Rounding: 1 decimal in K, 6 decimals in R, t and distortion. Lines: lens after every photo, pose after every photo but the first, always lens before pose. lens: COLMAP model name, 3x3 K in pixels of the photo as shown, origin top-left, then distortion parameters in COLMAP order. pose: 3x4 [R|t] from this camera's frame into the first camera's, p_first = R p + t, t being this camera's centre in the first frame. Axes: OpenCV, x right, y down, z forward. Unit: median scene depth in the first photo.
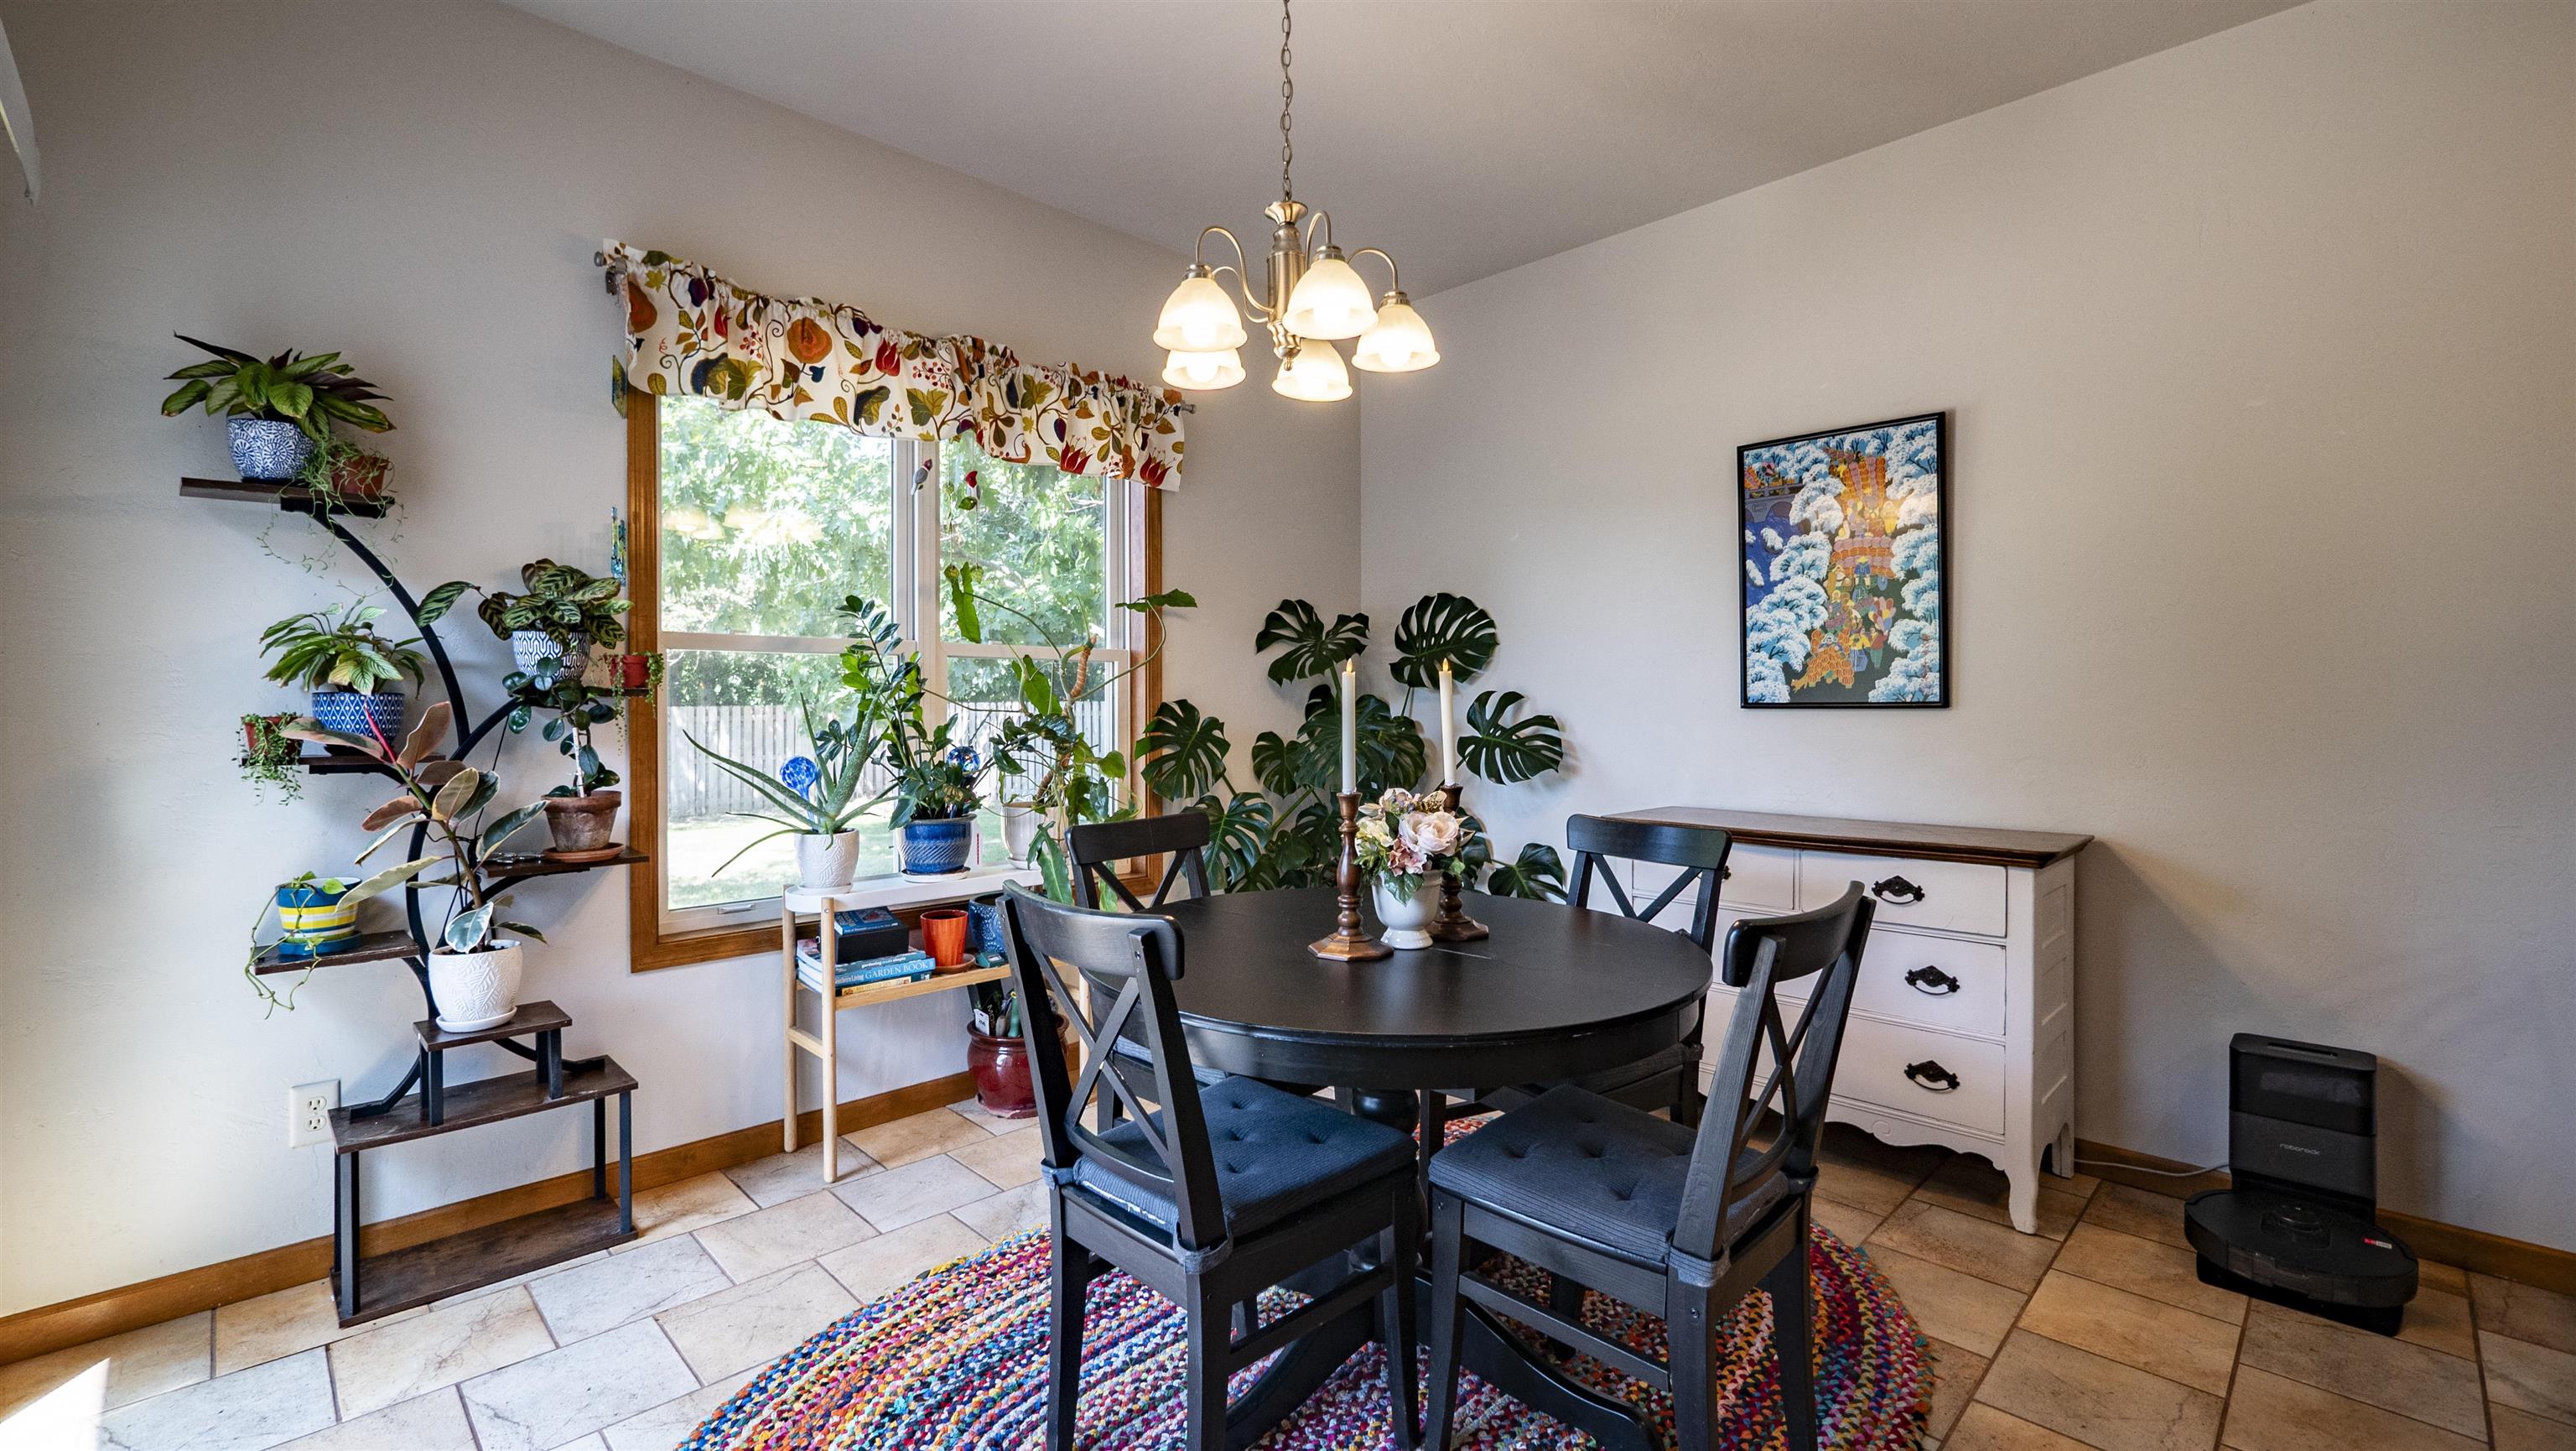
lens RADIAL K [[1091.9, 0, 1280.5], [0, 1091.9, 709.8], [0, 0, 1]] dist [-0.002835, 0.000525]
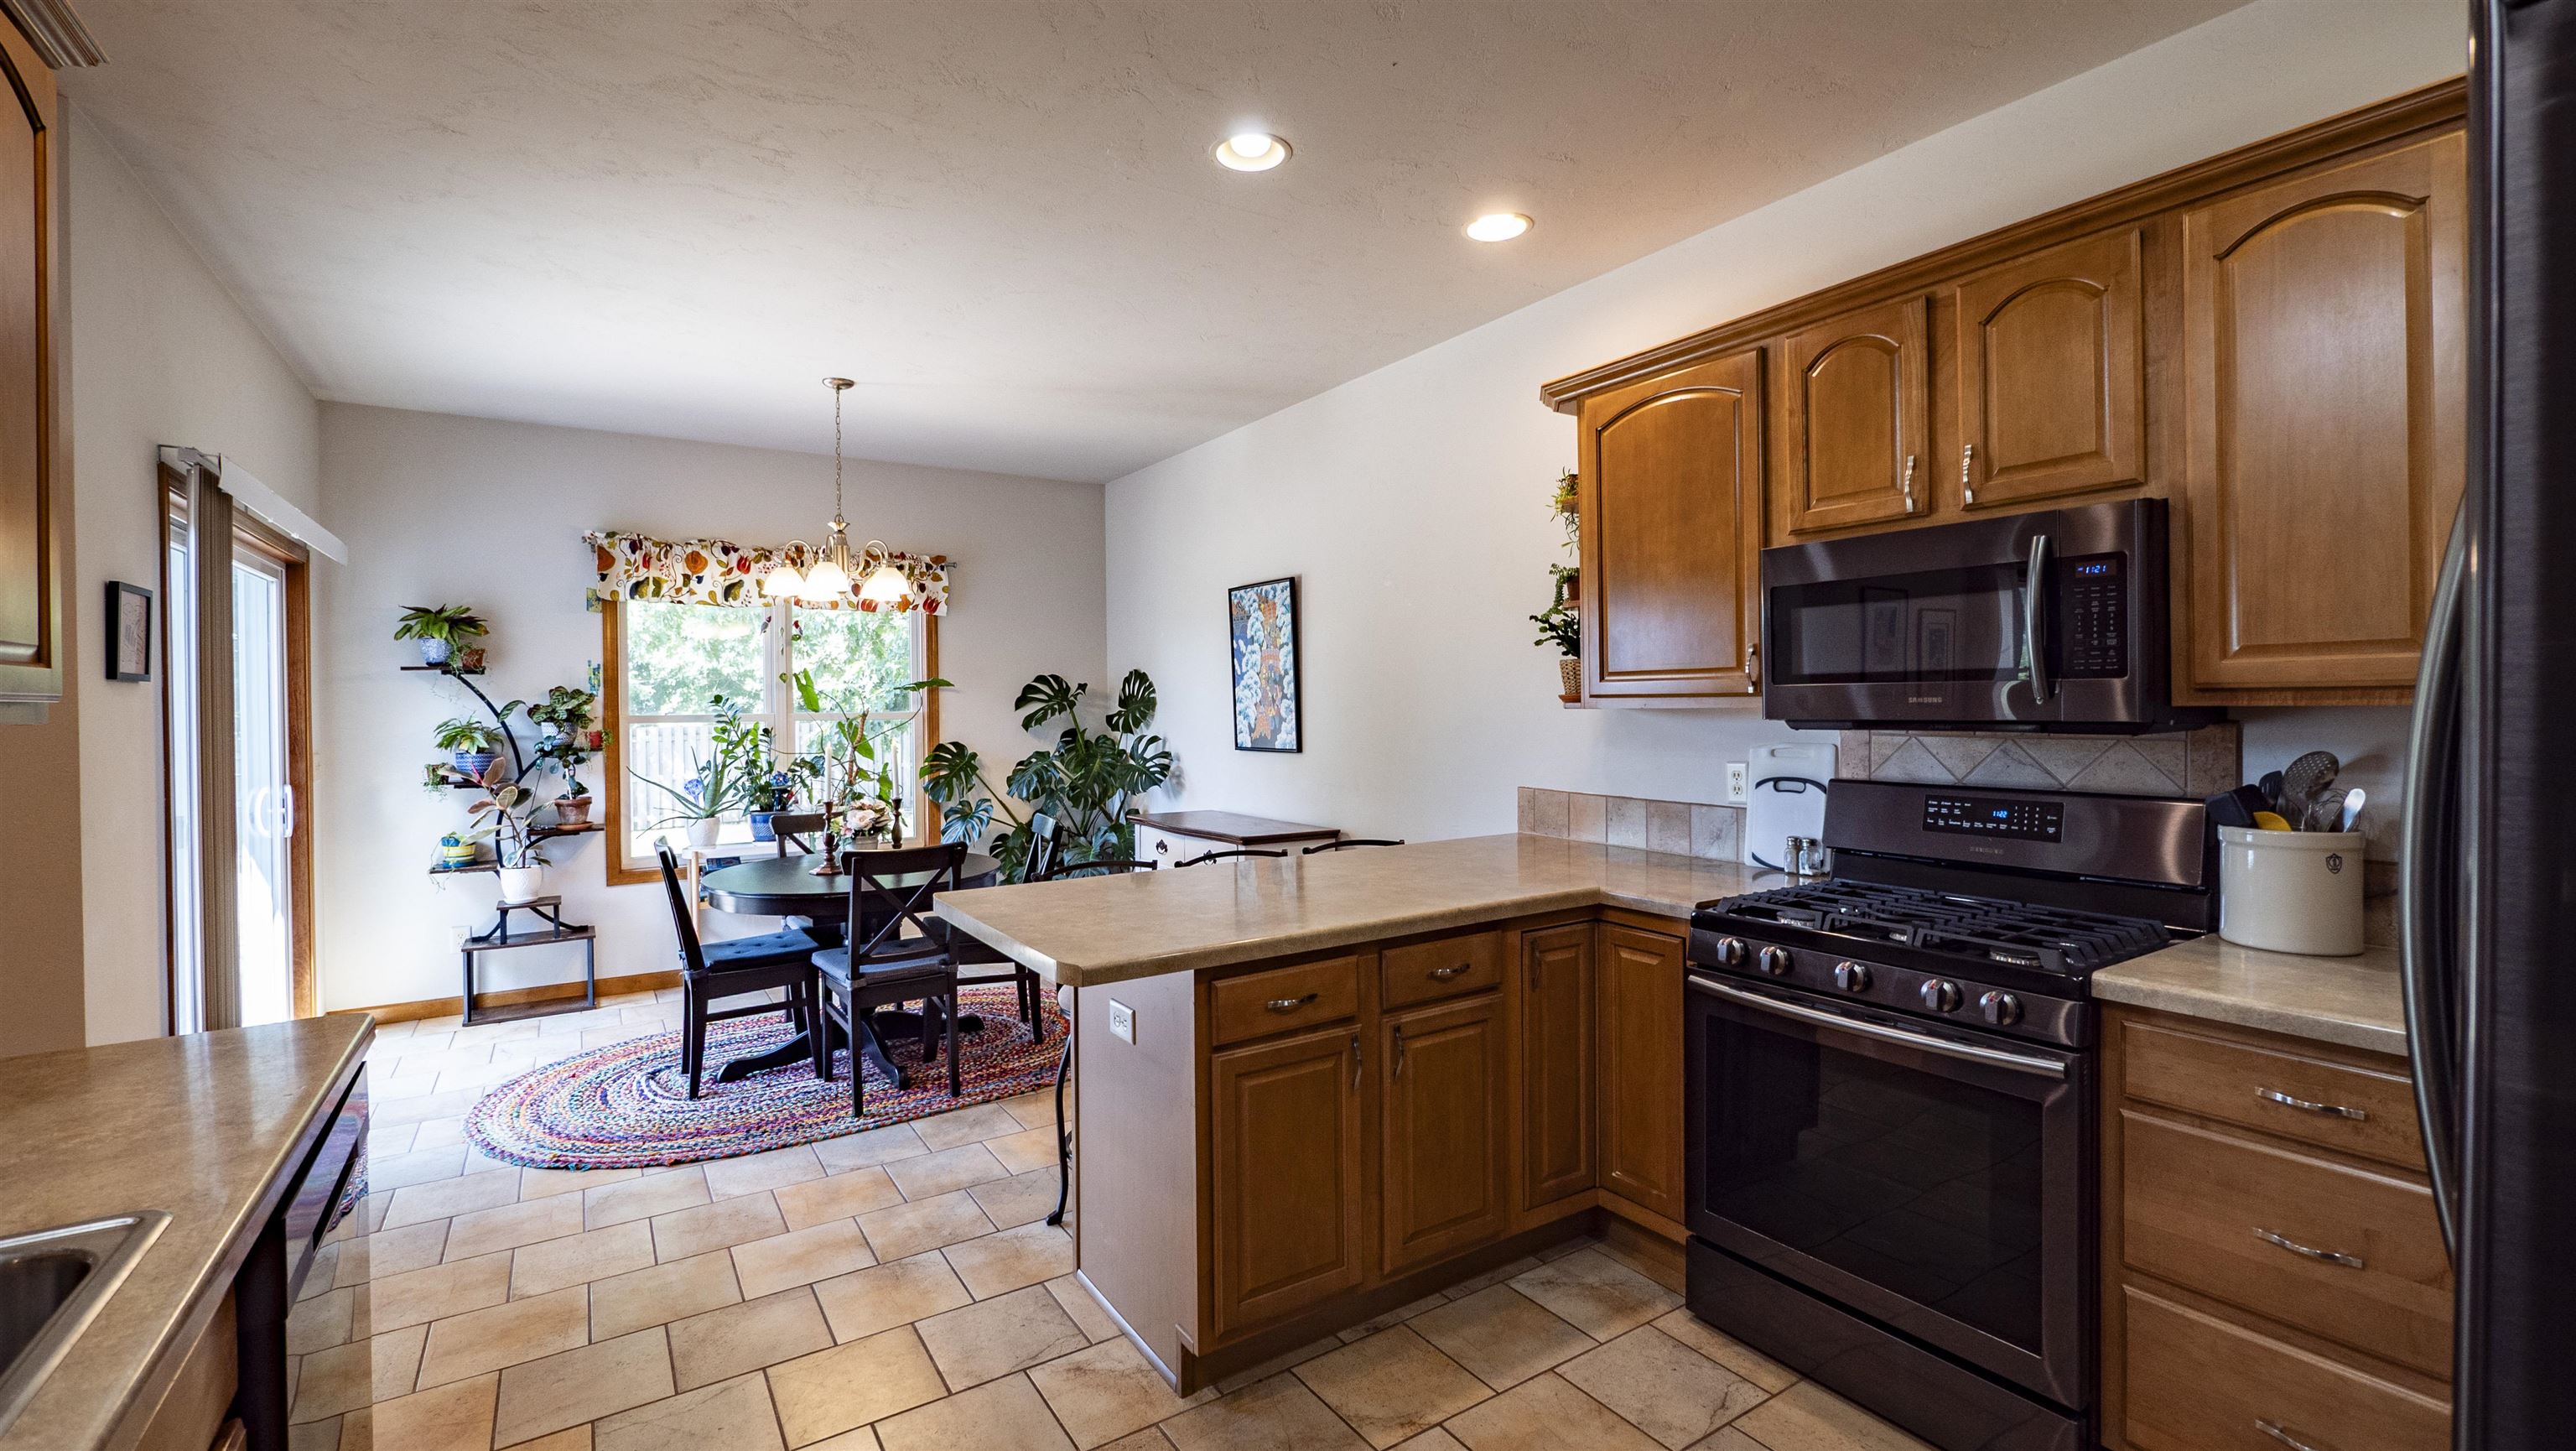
lens RADIAL K [[1091.9, 0, 1282.0], [0, 1091.9, 710.1], [0, 0, 1]] dist [-0.002835, 0.000525]
pose [[0.979142, -0.006899, -0.203062, 0.979882], [0.007219, 0.999974, 0.000832, -0.073099], [0.203051, -0.002280, 0.979166, -0.681520]]
